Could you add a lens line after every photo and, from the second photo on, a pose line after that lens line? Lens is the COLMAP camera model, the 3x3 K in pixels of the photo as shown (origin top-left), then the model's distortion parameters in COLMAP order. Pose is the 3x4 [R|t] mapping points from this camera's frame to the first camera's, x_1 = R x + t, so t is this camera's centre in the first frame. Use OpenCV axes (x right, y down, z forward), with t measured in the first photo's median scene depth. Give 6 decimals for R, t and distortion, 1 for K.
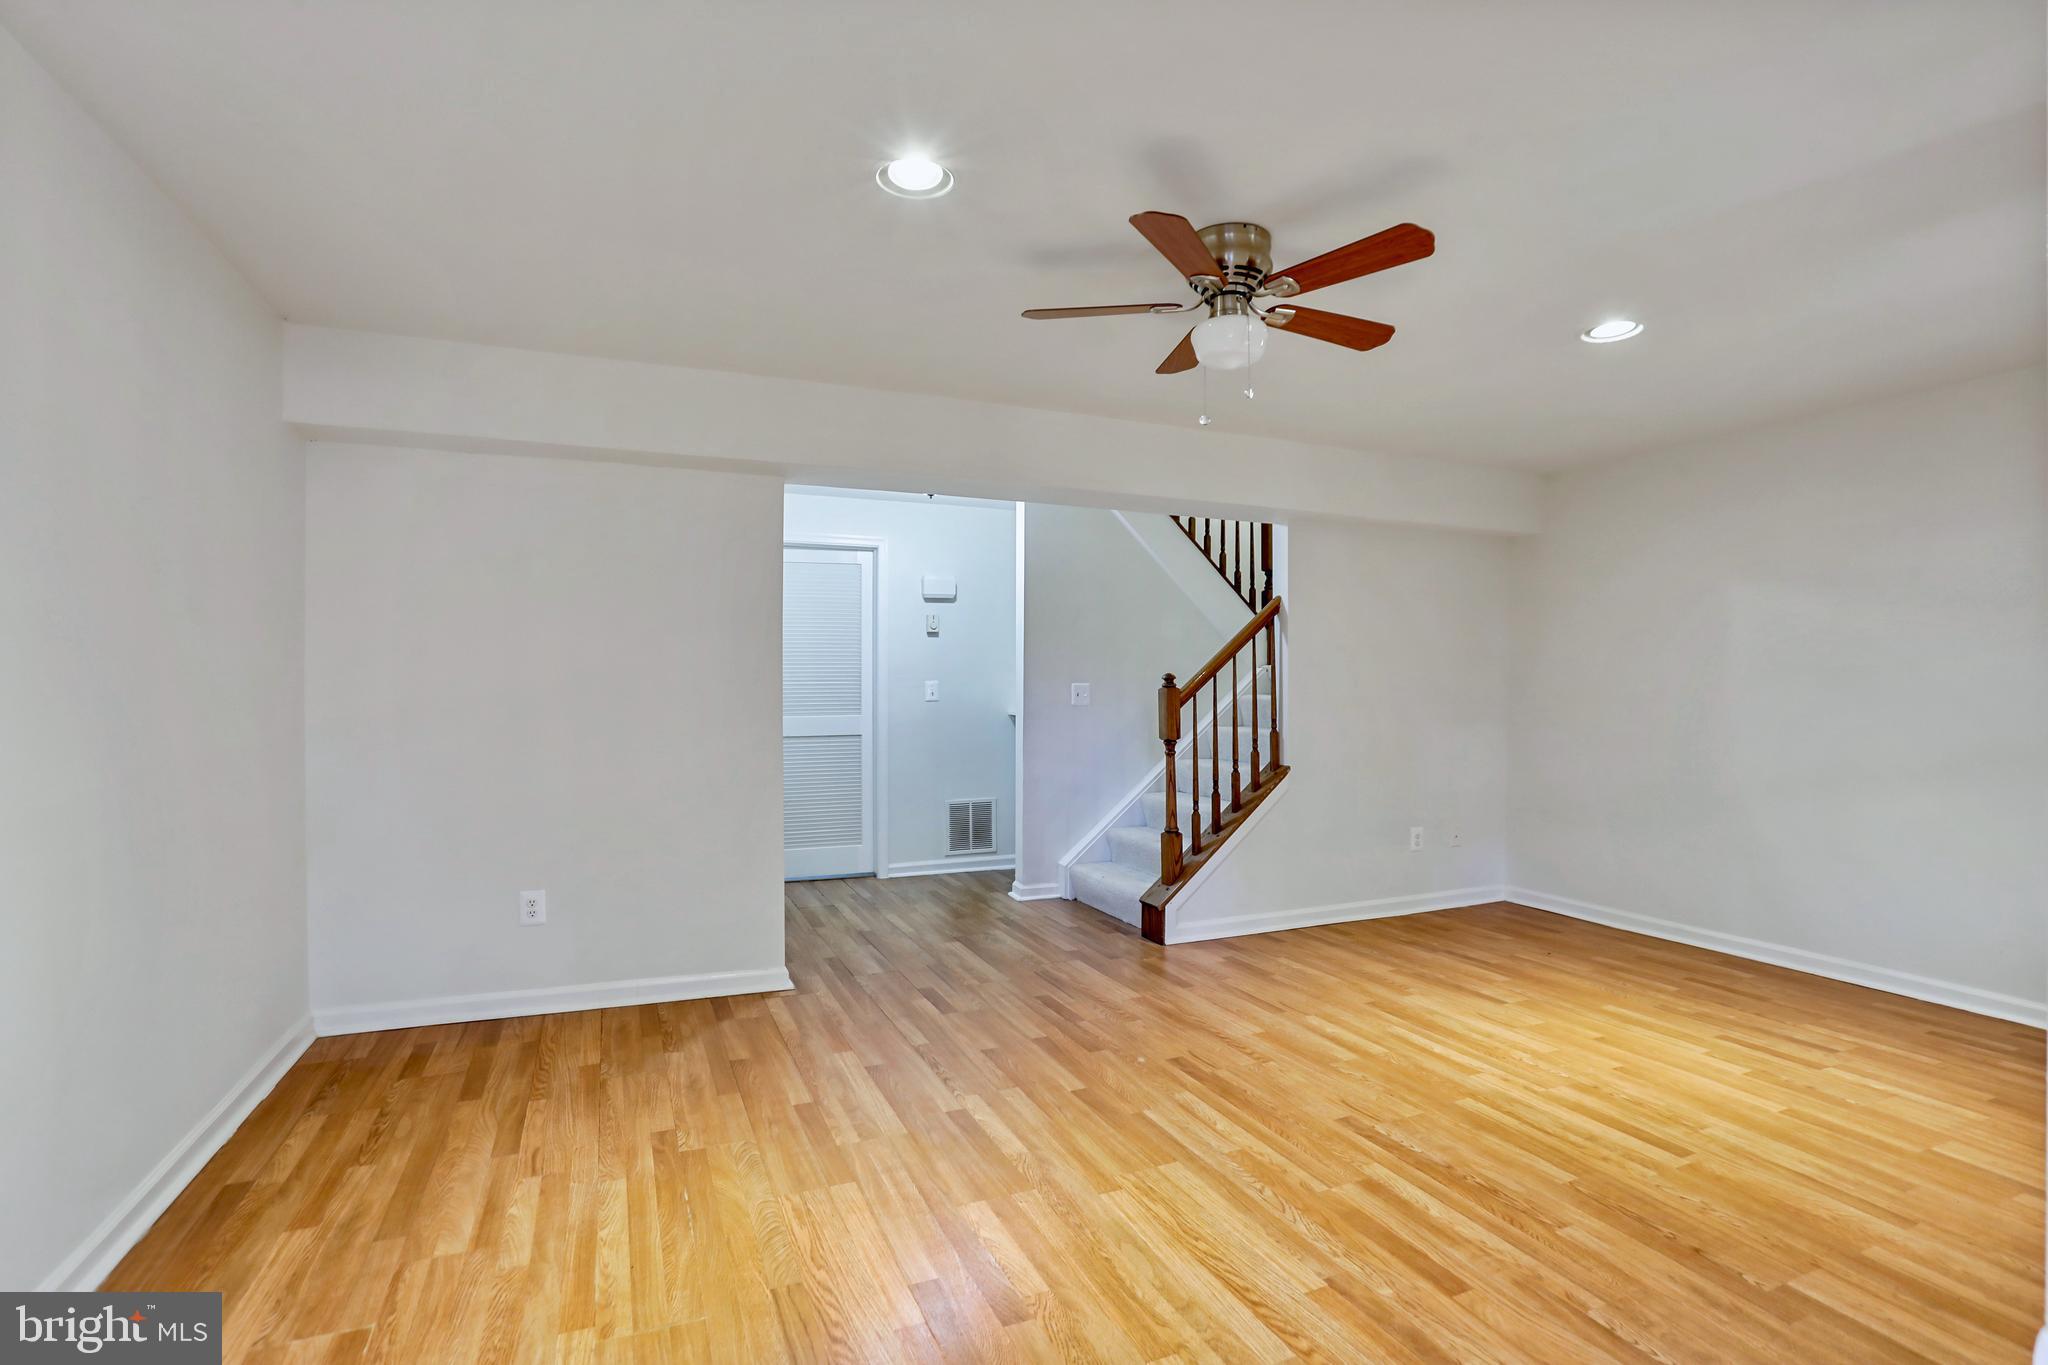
lens RADIAL K [[945.2, 0, 1023.5], [0, 945.2, 688.3], [0, 0, 1]] dist [-0.033593, 0.011853]
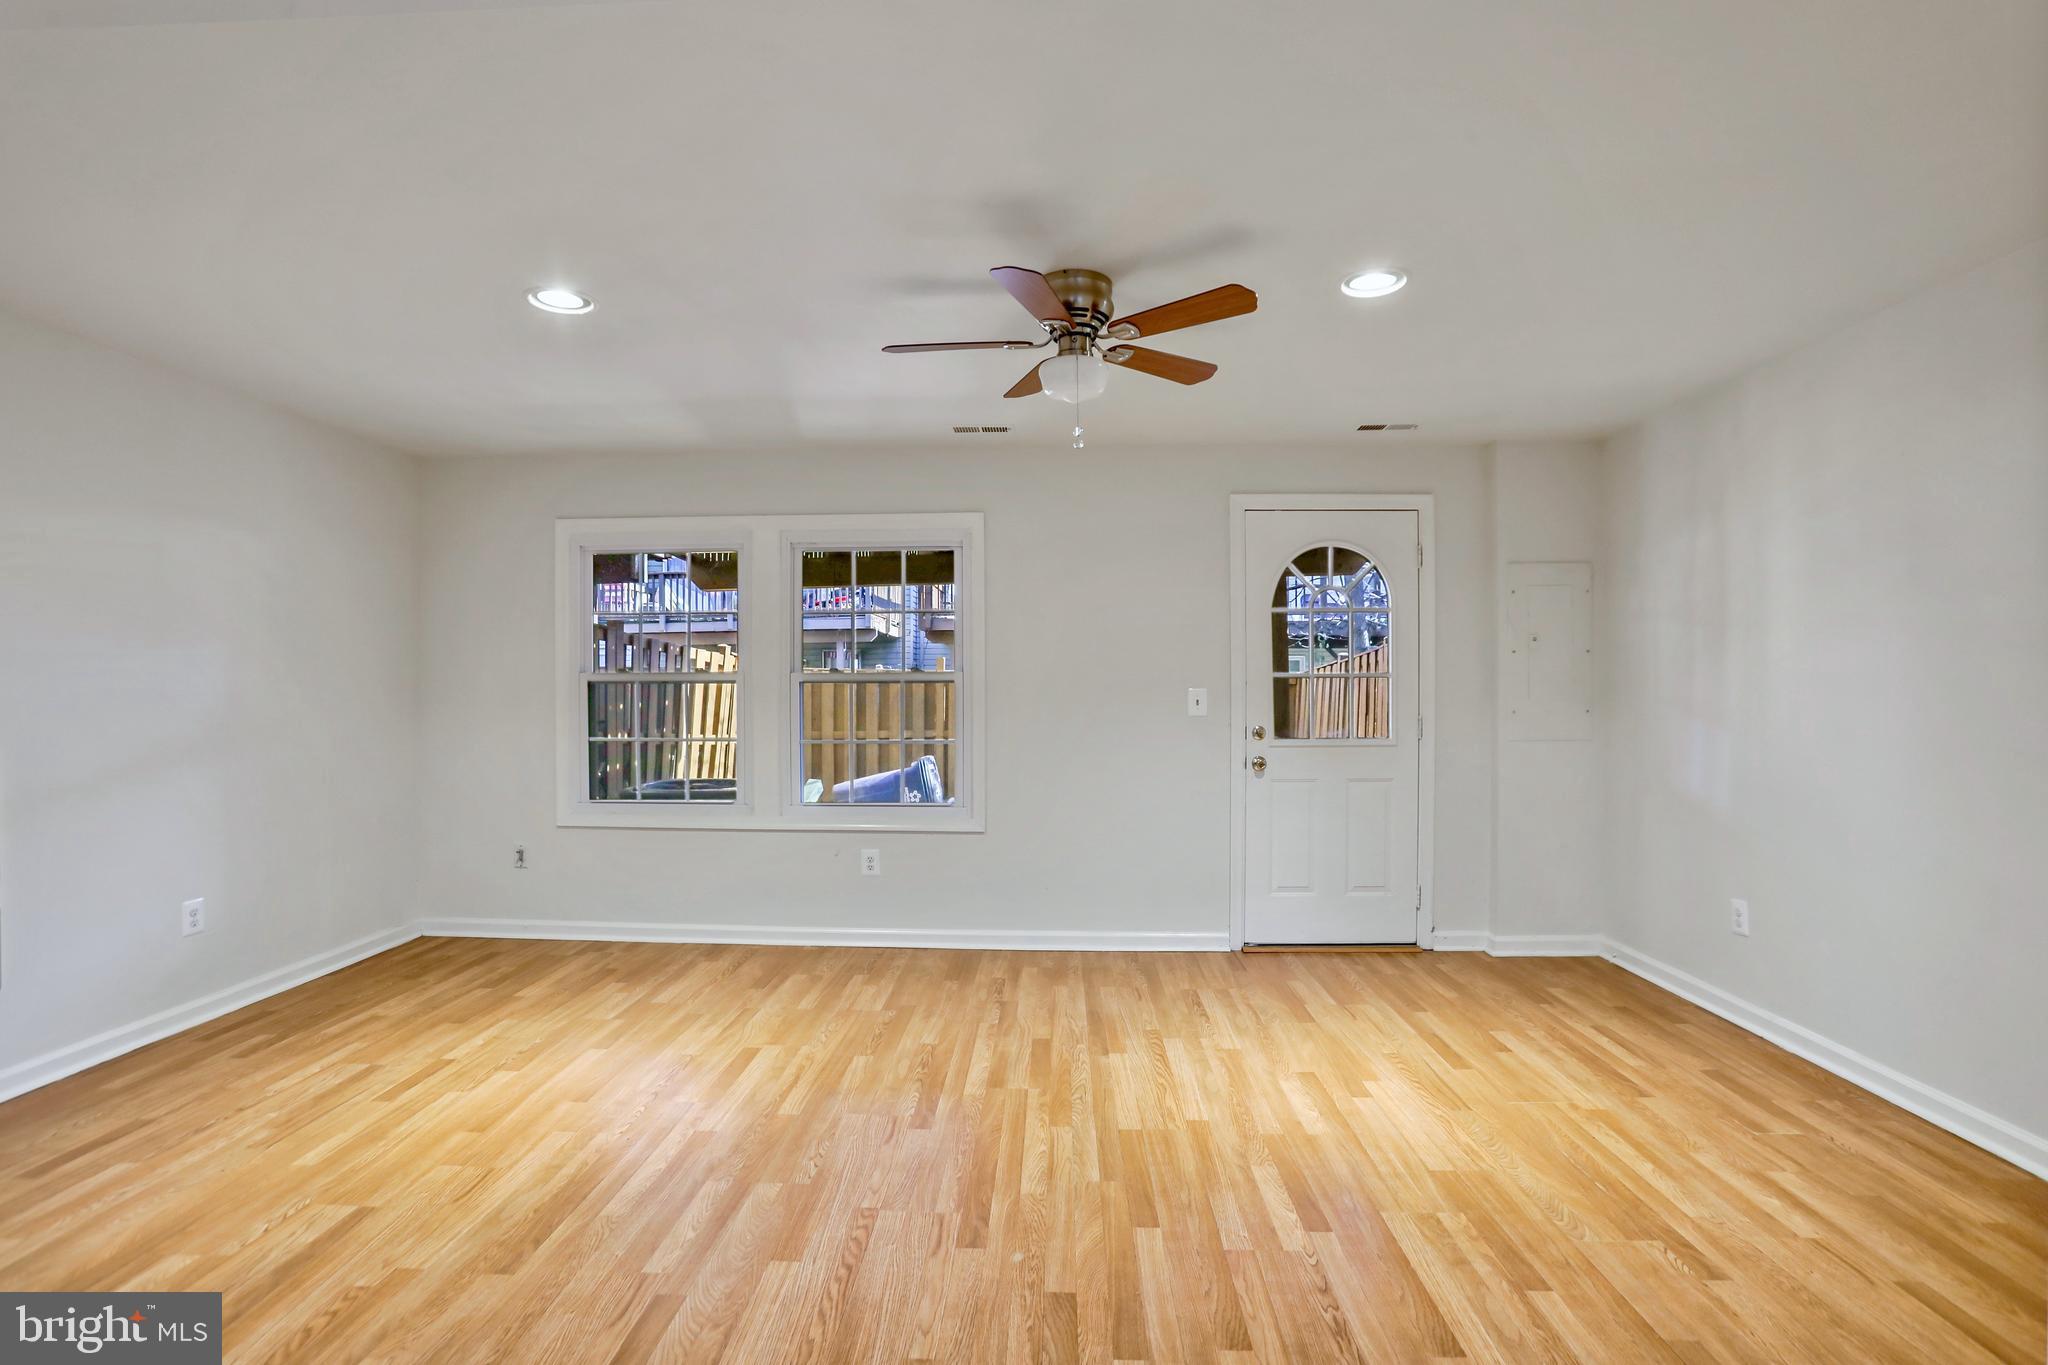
lens RADIAL K [[945.2, 0, 1021.9], [0, 945.2, 675.4], [0, 0, 1]] dist [-0.033593, 0.011853]
pose [[-0.897506, 0.002146, 0.440997, -0.204775], [-0.002043, 0.999957, -0.009024, -0.015841], [-0.440998, -0.009000, -0.897463, 1.903155]]
